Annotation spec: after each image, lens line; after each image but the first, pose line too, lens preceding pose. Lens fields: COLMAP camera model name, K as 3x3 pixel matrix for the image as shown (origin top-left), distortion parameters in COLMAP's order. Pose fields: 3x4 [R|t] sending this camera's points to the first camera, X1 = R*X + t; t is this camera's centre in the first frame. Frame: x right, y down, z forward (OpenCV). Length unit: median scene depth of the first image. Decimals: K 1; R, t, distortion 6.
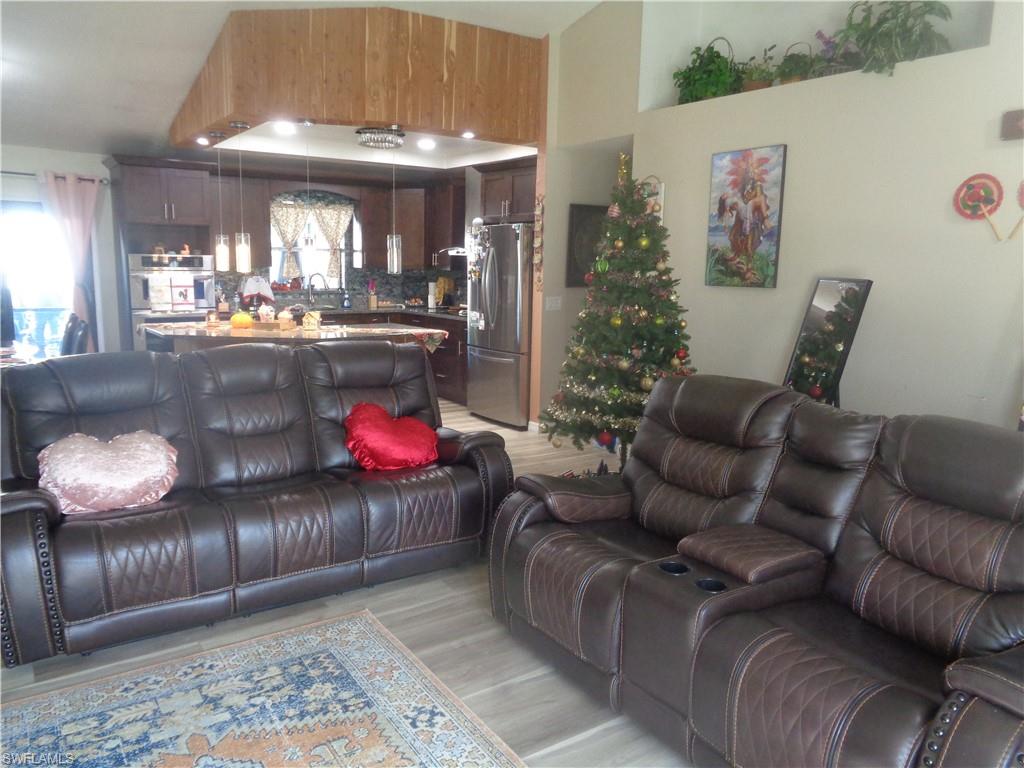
lens RADIAL K [[772.5, 0, 505.4], [0, 772.5, 379.6], [0, 0, 1]] dist [0.003562, 0.000887]
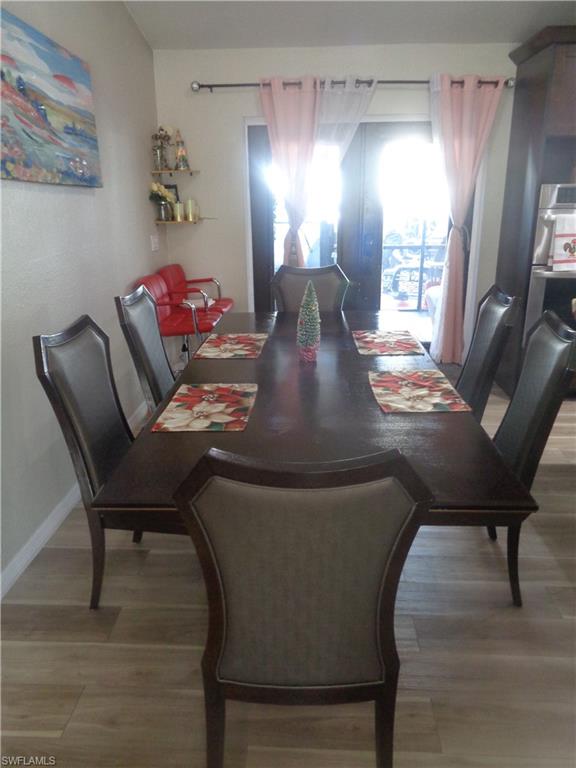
lens RADIAL K [[579.4, 0, 289.9], [0, 579.4, 381.2], [0, 0, 1]] dist [0.003562, 0.000887]
pose [[0.798904, 0.160587, -0.579624, -0.323283], [-0.065460, 0.981188, 0.181617, -0.066112], [0.597886, -0.107152, 0.794387, 0.412646]]
